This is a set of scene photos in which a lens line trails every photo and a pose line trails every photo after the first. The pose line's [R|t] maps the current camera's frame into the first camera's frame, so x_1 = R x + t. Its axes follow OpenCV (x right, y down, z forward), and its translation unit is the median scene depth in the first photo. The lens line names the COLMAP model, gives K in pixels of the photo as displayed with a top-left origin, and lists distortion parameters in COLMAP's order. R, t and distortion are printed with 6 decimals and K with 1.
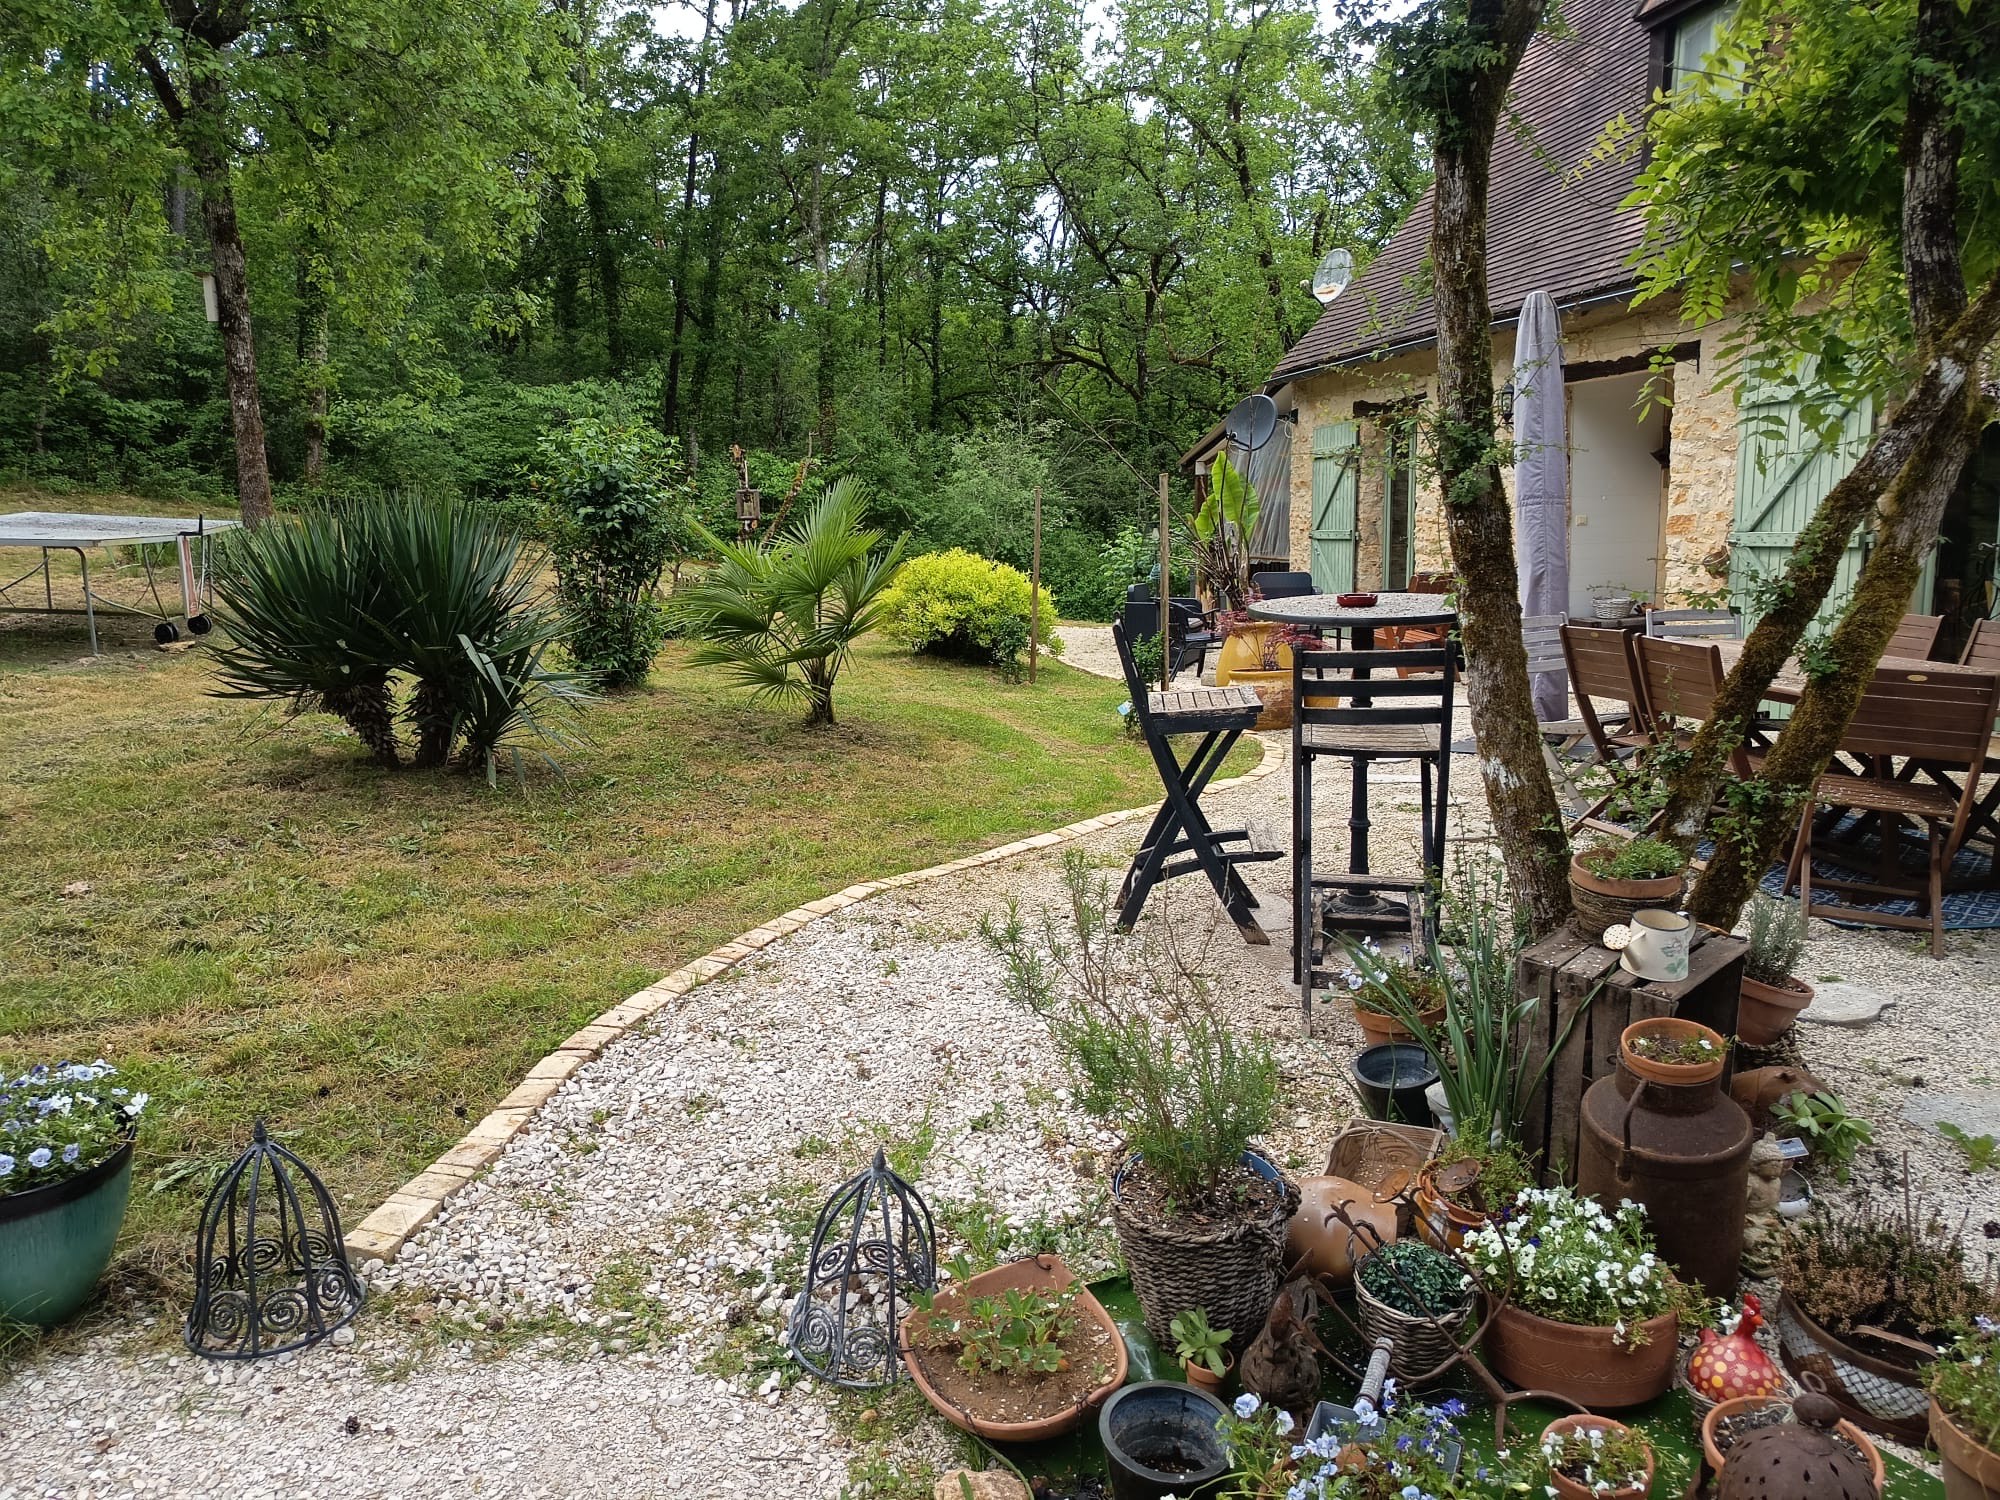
lens RADIAL K [[1452.4, 0, 1006.2], [0, 1452.4, 737.3], [0, 0, 1]] dist [0.105856, -0.175198]
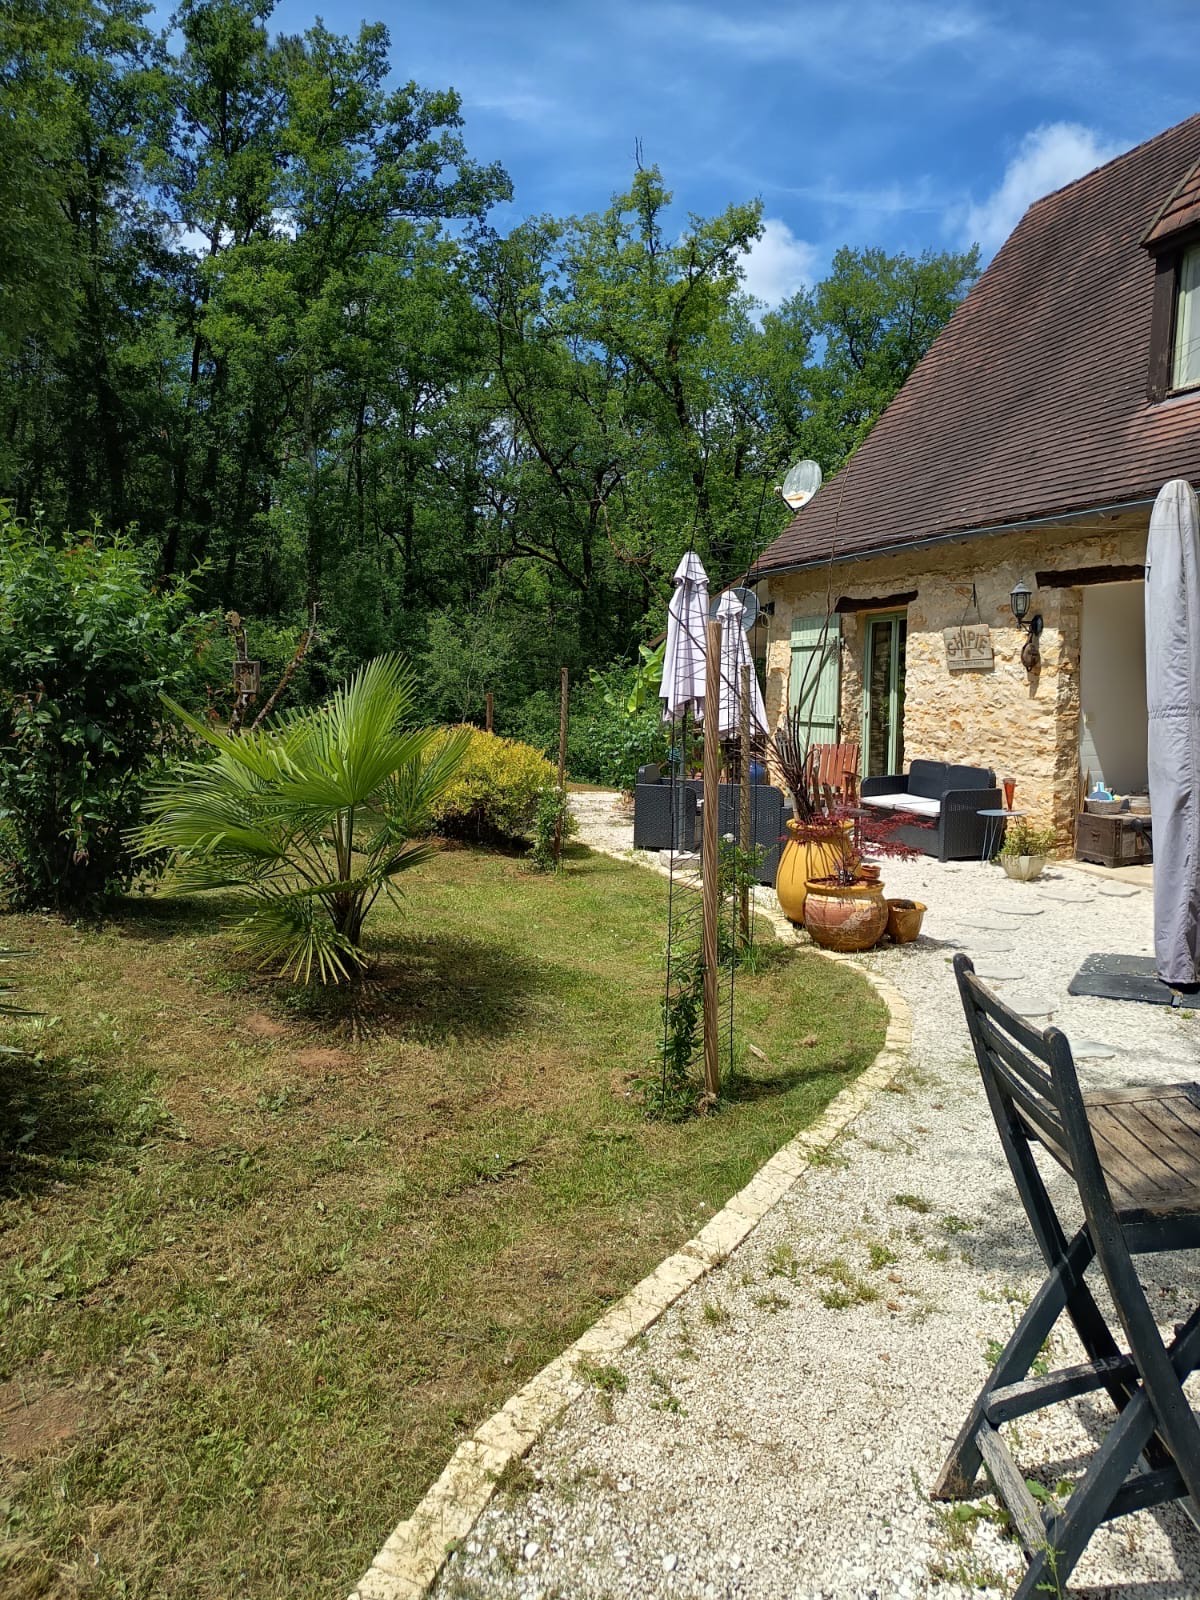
lens RADIAL K [[1162.0, 0, 600.0], [0, 1162.0, 800.0], [0, 0, 1]] dist [0.105856, -0.175198]
pose [[0.990790, 0.020729, 0.133811, -0.039563], [-0.013907, 0.998565, -0.051716, -0.030703], [-0.134691, 0.049379, 0.989657, 0.164749]]
